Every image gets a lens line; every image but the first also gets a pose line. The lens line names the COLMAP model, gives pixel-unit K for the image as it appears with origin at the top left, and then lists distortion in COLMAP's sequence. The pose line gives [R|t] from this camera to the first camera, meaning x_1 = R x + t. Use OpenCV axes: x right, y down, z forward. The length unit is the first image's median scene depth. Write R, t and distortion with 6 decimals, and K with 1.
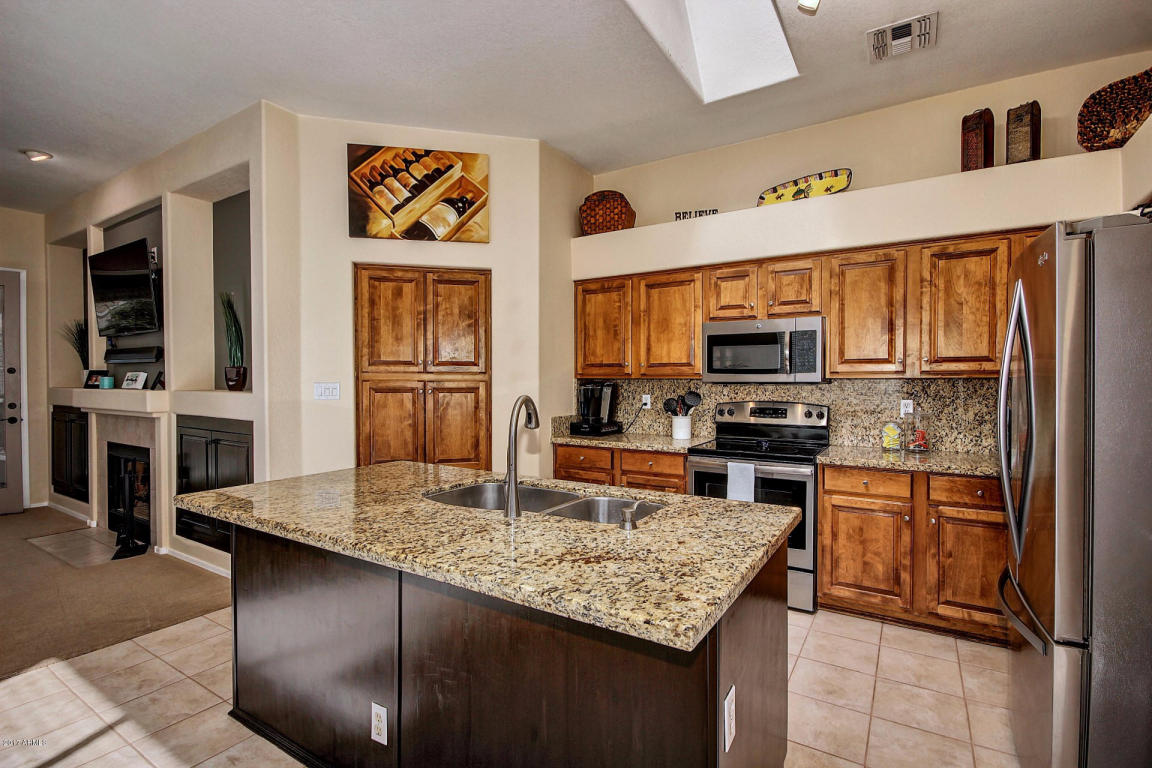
lens RADIAL K [[534.4, 0, 581.6], [0, 534.4, 386.6], [0, 0, 1]] dist [-0.002660, -0.000139]
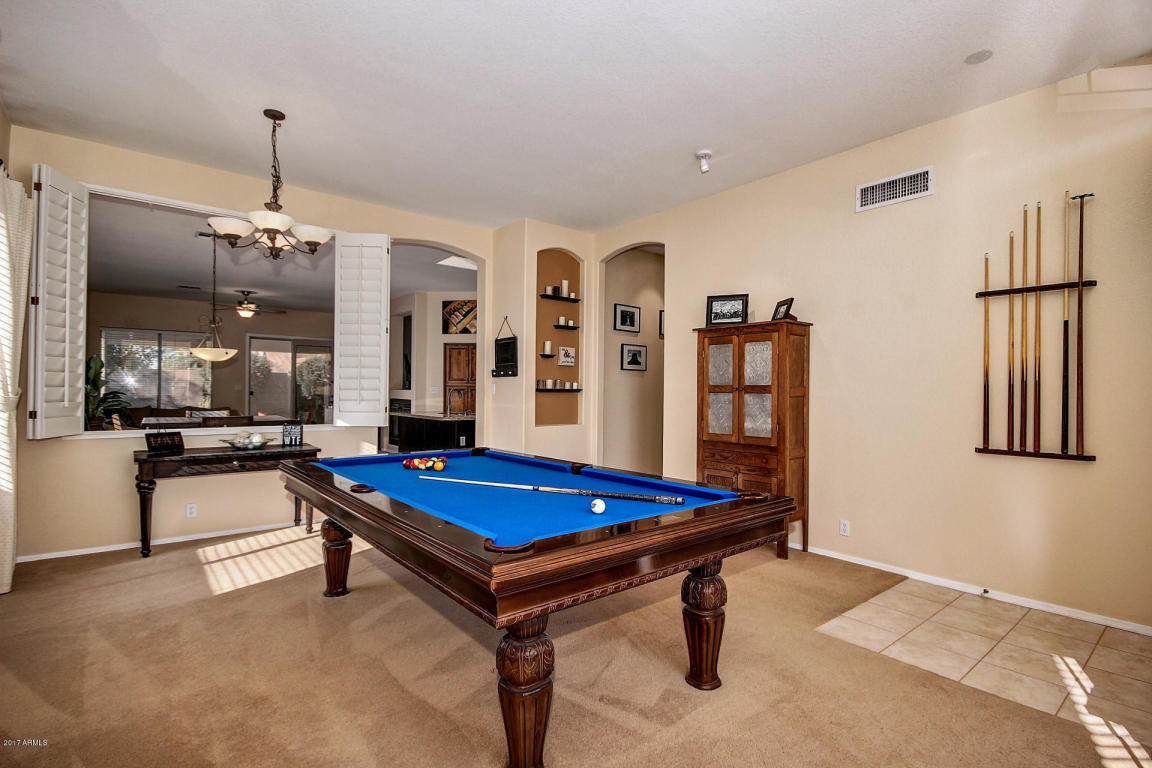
lens RADIAL K [[548.5, 0, 583.1], [0, 548.5, 390.5], [0, 0, 1]] dist [-0.000316, 0.000346]
pose [[0.948161, 0.009338, -0.317654, 1.129197], [-0.014672, 0.999789, -0.014405, 0.041303], [0.317452, 0.018319, 0.948097, -1.417941]]
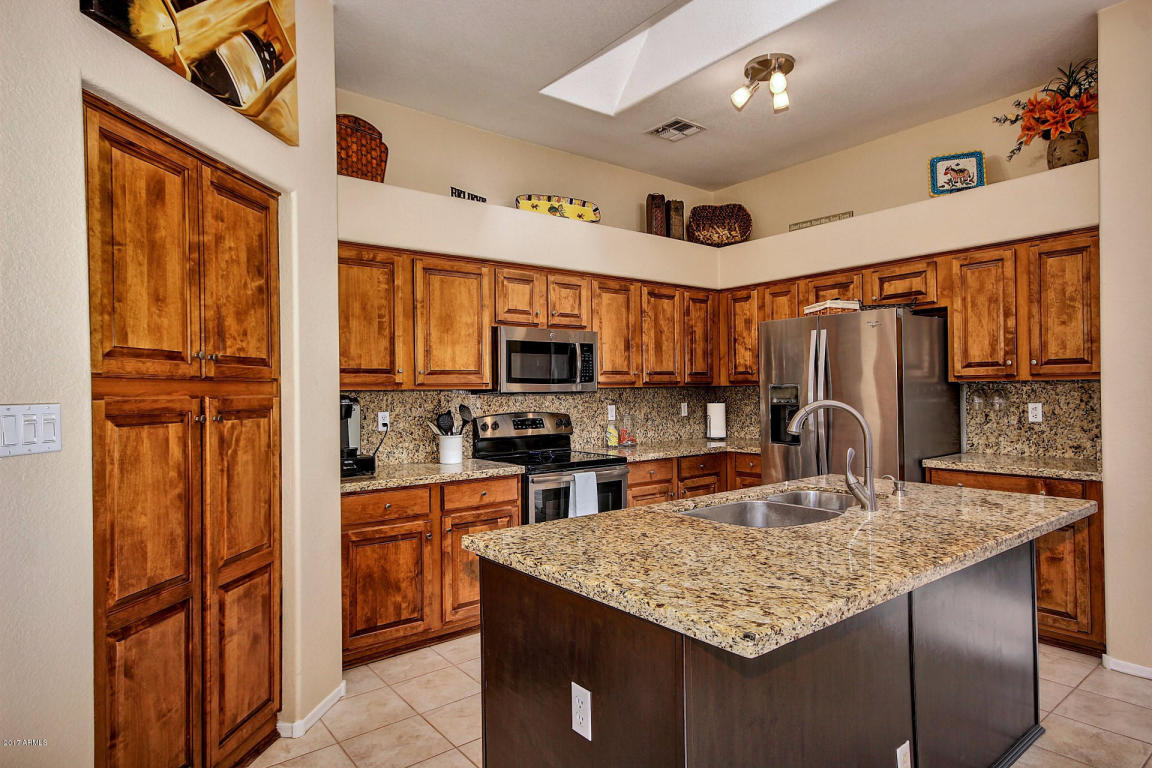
lens RADIAL K [[649.0, 0, 576.0], [0, 649.0, 384.0], [0, 0, 1]] dist [0.038427, -0.000166]
pose [[0.344027, 0.003935, 0.938951, -0.730920], [0.026007, 0.999568, -0.013718, -0.005120], [-0.938599, 0.029139, 0.343776, 0.510201]]
